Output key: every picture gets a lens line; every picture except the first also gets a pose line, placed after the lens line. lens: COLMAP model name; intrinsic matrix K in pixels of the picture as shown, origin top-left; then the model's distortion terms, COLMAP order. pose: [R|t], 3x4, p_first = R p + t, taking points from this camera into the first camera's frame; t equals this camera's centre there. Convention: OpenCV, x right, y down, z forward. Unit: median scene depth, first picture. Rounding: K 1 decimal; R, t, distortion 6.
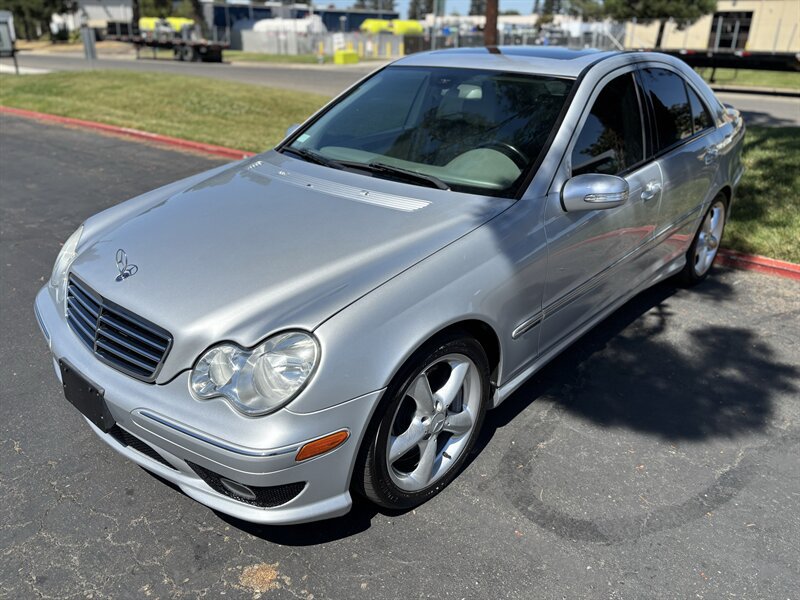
lens RADIAL K [[590.2, 0, 400.1], [0, 590.2, 284.1], [0, 0, 1]] dist [0.000914, -0.001459]
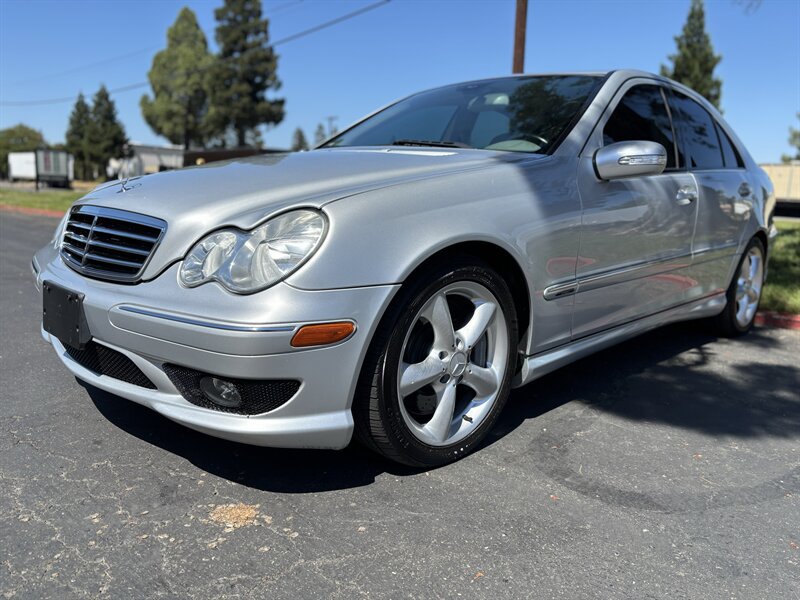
lens RADIAL K [[588.7, 0, 400.0], [0, 588.7, 300.0], [0, 0, 1]] dist [0.002310, -0.001656]
pose [[0.998598, 0.037032, -0.037812, 0.007676], [-0.044321, 0.975601, -0.215032, 0.329839], [0.028927, 0.216407, 0.975875, 0.135981]]
